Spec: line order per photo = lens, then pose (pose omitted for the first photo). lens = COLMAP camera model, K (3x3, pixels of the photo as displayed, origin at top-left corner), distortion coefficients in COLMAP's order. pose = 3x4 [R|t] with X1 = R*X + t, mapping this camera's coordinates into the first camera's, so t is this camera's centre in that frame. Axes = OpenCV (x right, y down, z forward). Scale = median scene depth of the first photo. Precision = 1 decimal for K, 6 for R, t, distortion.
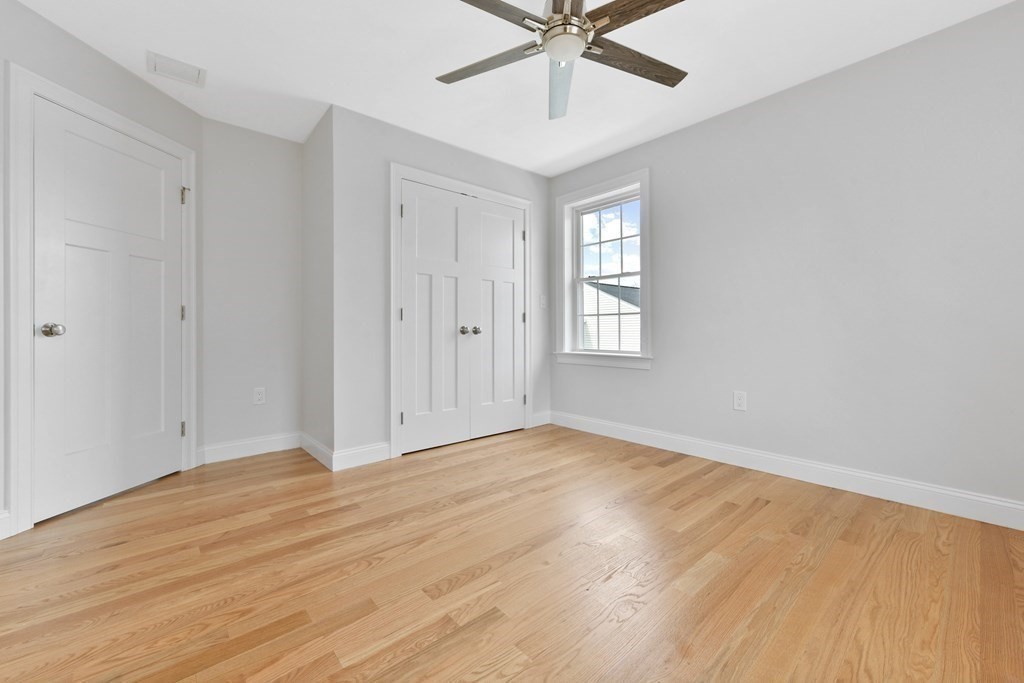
lens RADIAL K [[410.2, 0, 509.6], [0, 410.2, 334.0], [0, 0, 1]] dist [-0.003837, -0.001000]
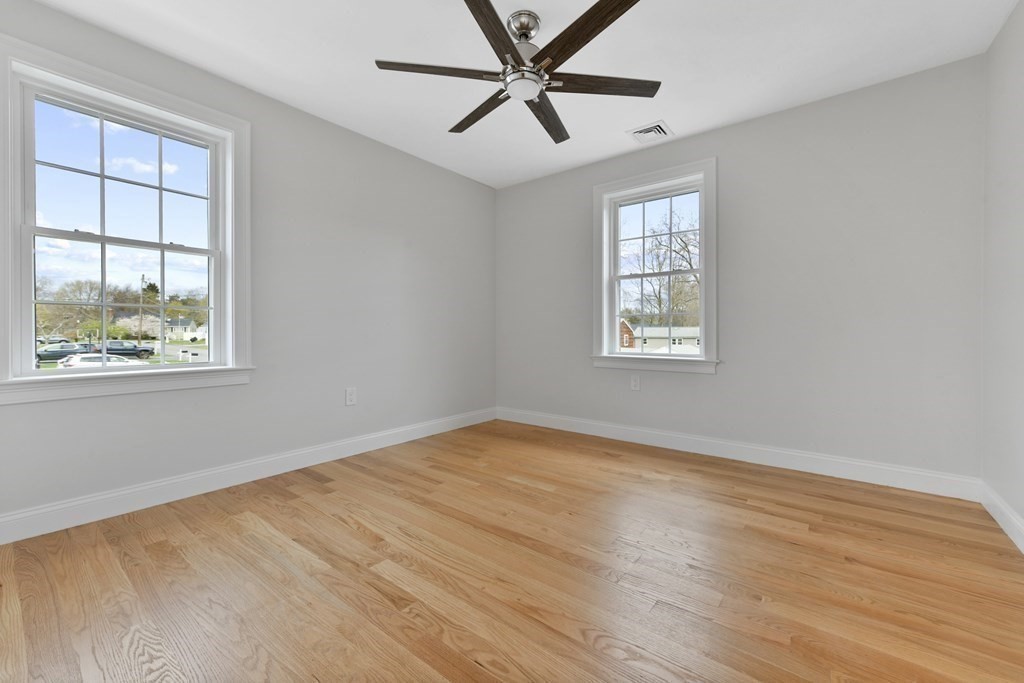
lens RADIAL K [[410.2, 0, 520.2], [0, 410.2, 332.4], [0, 0, 1]] dist [-0.003837, -0.001000]
pose [[-0.179545, 0.002542, 0.983746, -0.738287], [0.011130, 0.999938, -0.000552, -0.009787], [-0.983687, 0.010849, -0.179562, 0.878463]]
